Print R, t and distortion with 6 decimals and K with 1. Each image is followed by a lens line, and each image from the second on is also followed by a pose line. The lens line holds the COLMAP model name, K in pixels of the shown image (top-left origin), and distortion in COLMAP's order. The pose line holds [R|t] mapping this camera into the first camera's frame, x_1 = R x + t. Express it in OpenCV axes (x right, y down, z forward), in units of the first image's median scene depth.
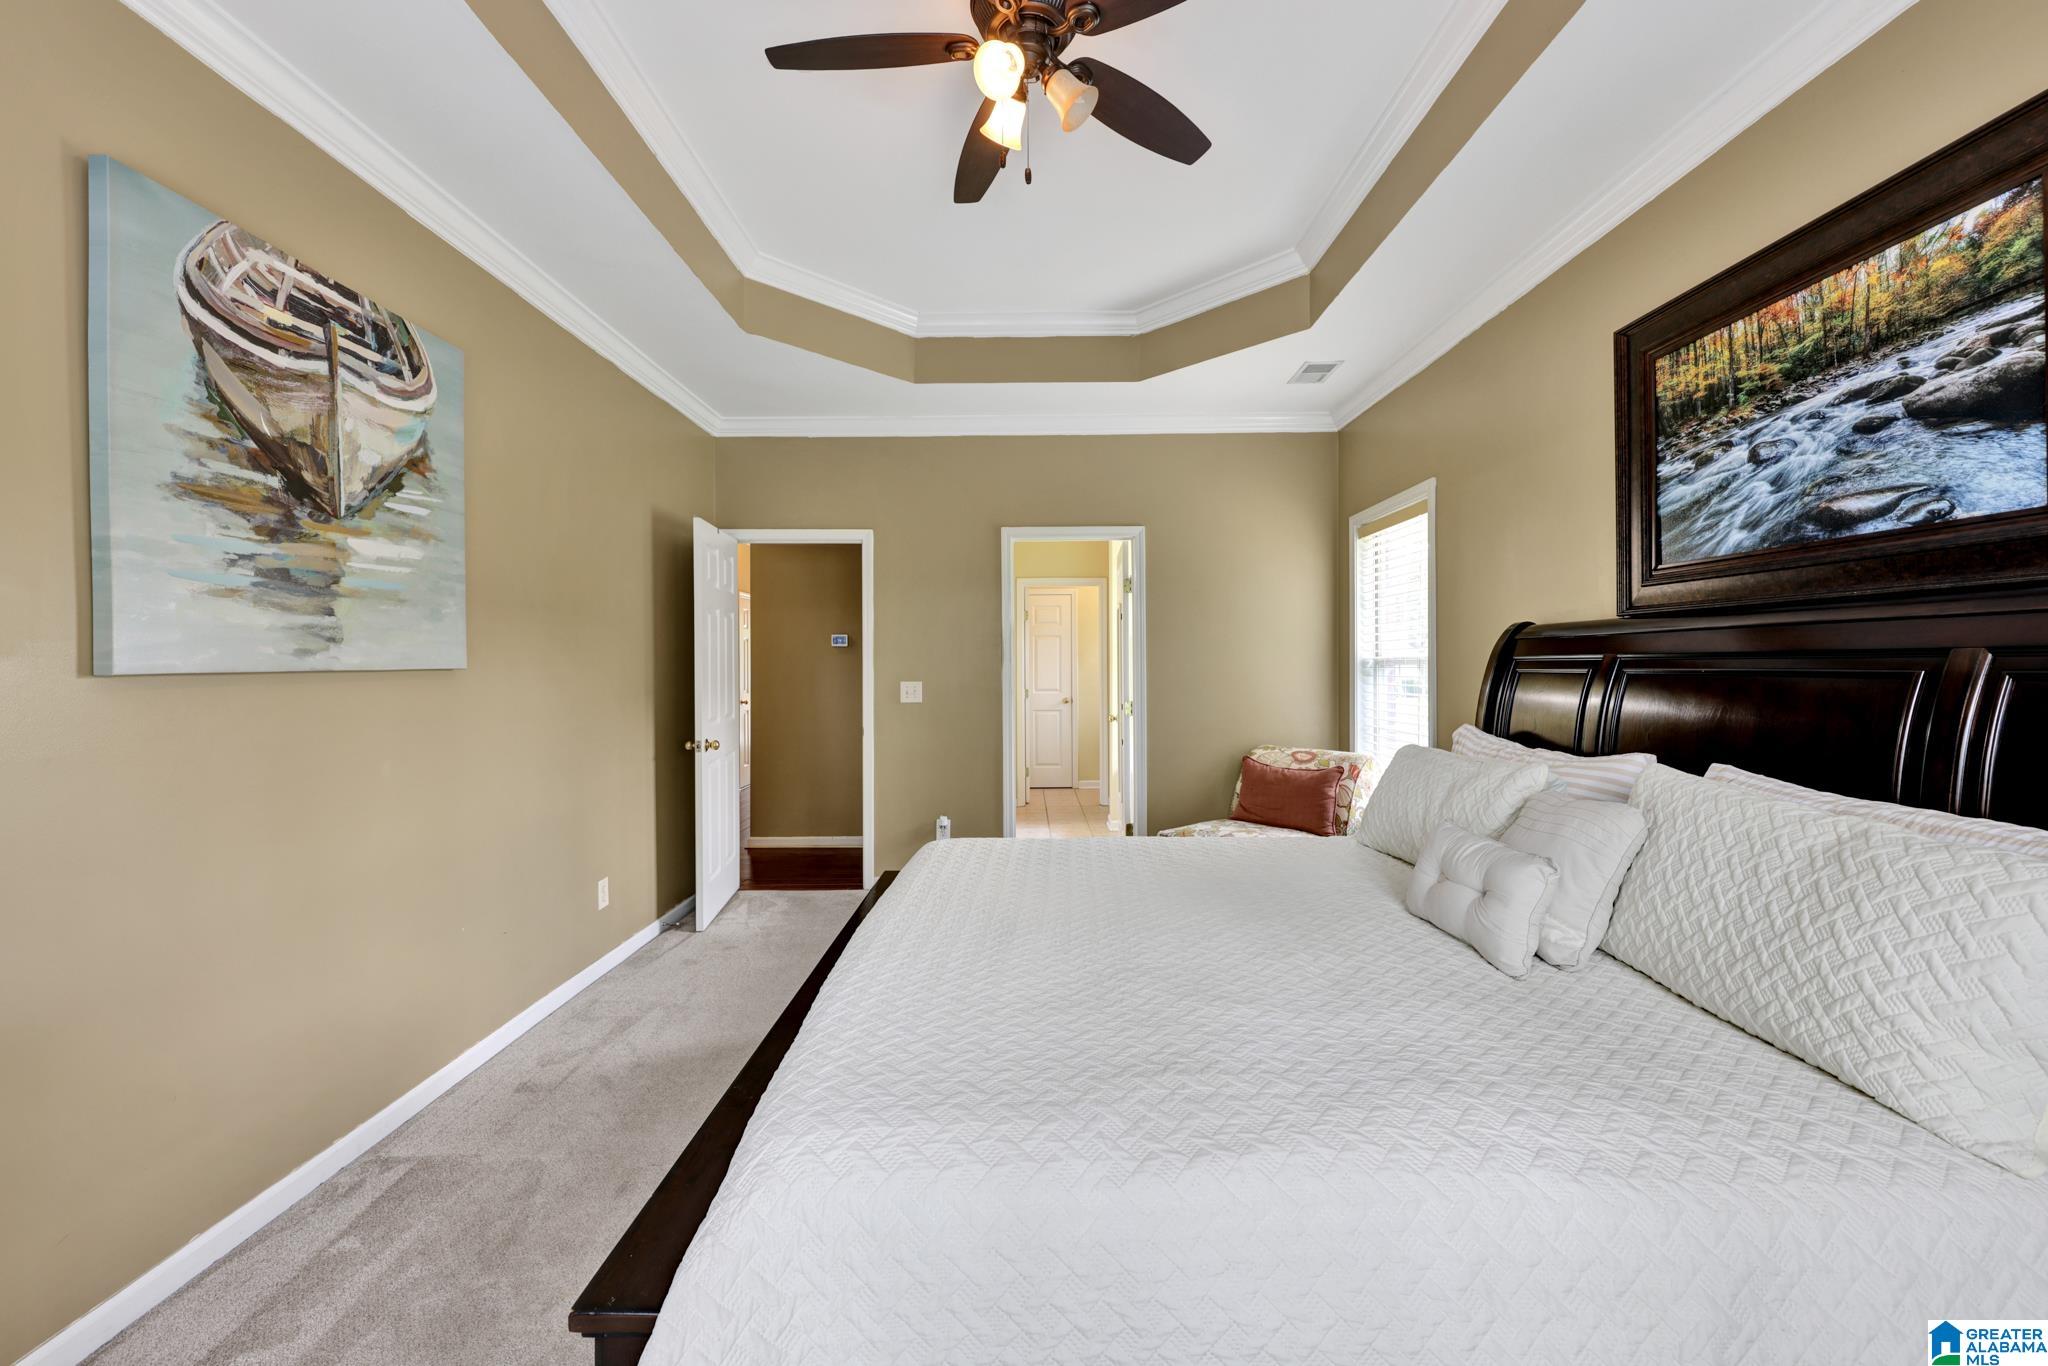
lens RADIAL K [[801.8, 0, 1022.5], [0, 801.8, 673.7], [0, 0, 1]] dist [0.000105, 0.000025]
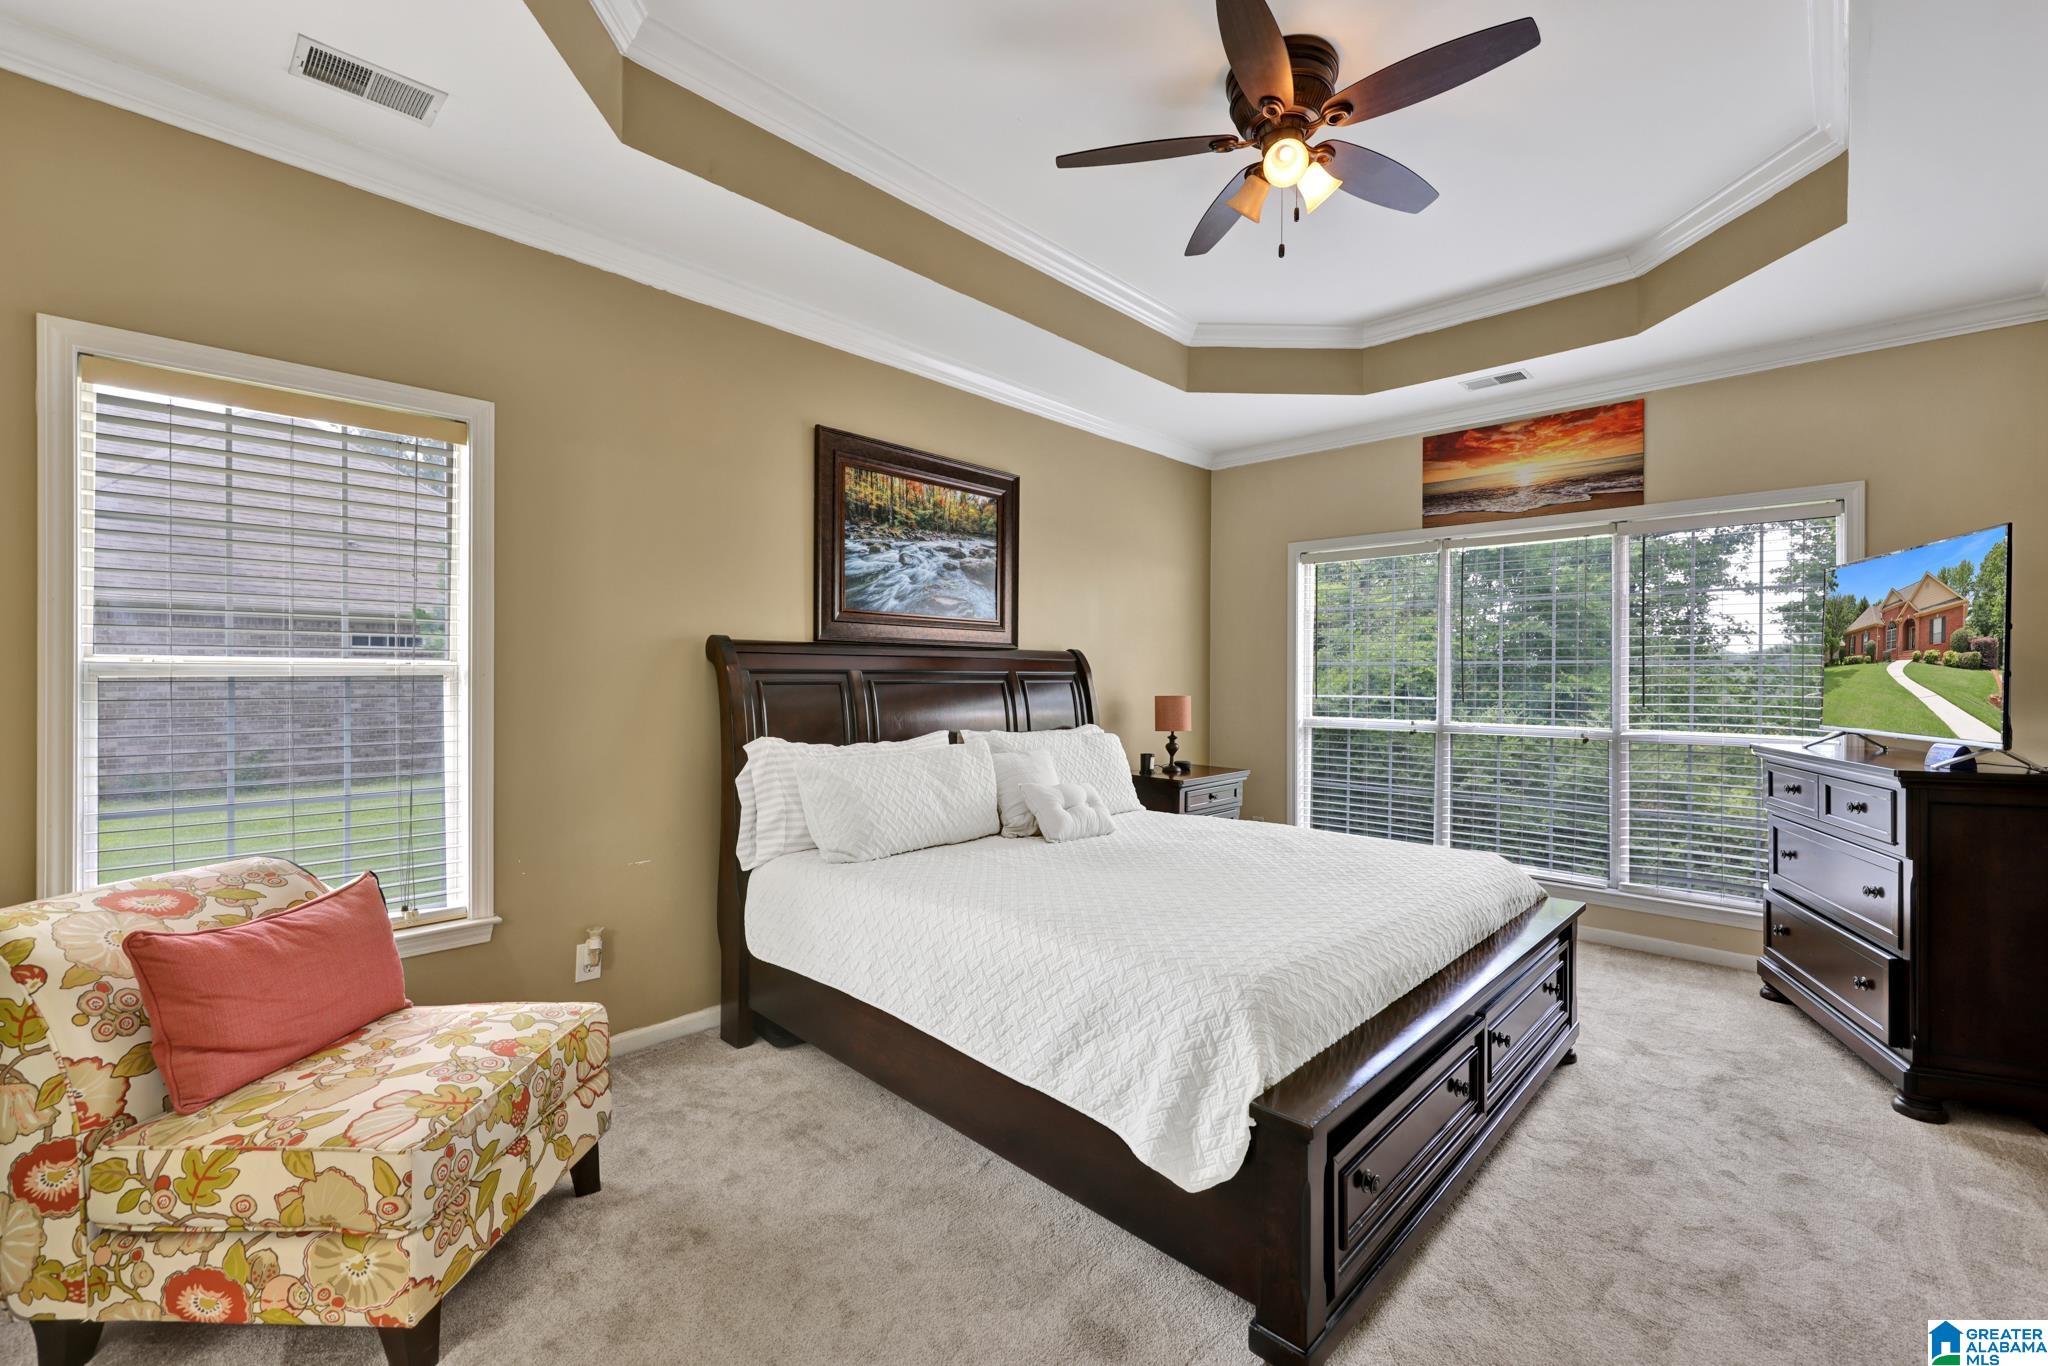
lens RADIAL K [[901.4, 0, 1024.3], [0, 901.4, 681.9], [0, 0, 1]] dist [-0.000496, -0.000039]
pose [[-0.737030, 0.000989, 0.675859, -0.625109], [0.008589, 0.999932, 0.007903, -0.014906], [-0.675806, 0.011629, -0.736988, 2.277743]]
